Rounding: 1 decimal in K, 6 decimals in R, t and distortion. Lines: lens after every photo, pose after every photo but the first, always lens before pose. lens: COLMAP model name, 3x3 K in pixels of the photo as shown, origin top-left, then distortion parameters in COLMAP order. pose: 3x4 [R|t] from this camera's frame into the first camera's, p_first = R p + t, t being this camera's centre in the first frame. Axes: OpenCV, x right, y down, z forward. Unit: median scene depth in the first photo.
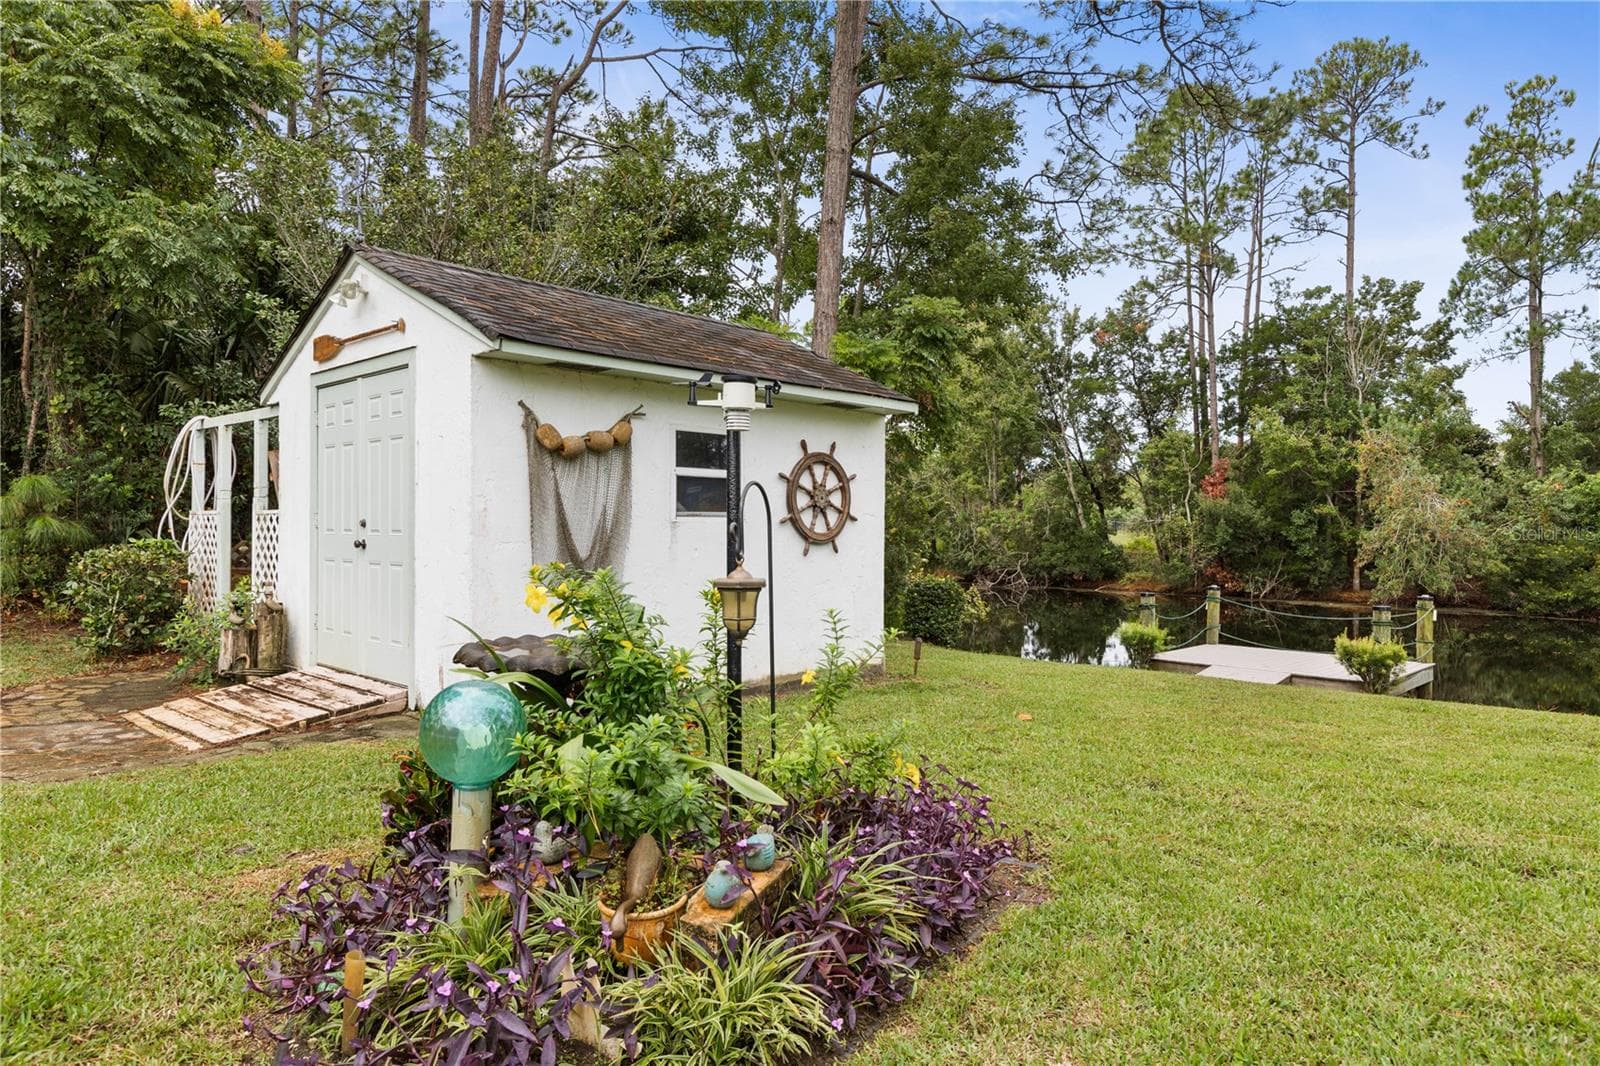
lens RADIAL K [[966.4, 0, 800.0], [0, 966.4, 533.0], [0, 0, 1]] dist [-0.006944, 0.000802]
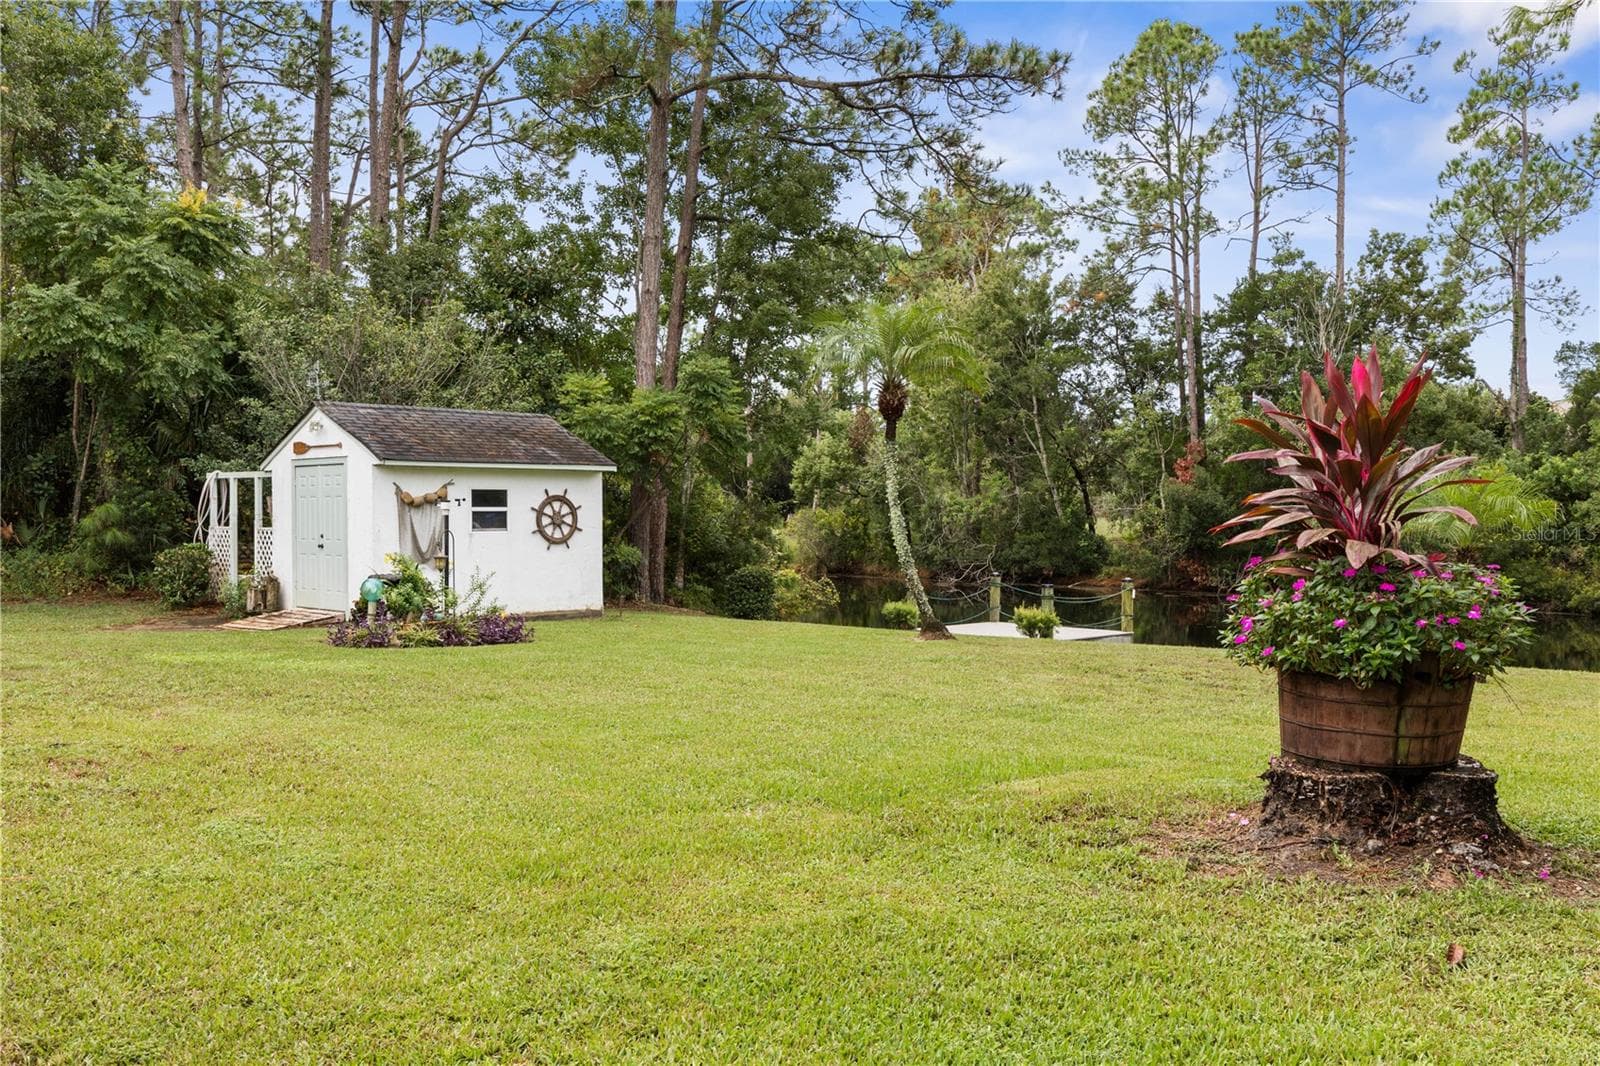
lens RADIAL K [[1339.4, 0, 791.3], [0, 1339.4, 527.1], [0, 0, 1]] dist [-0.011120, 0.024095]
pose [[0.999552, -0.008210, -0.028794, 0.500508], [0.008385, 0.999947, 0.005971, -0.029629], [0.028743, -0.006210, 0.999568, -1.443834]]
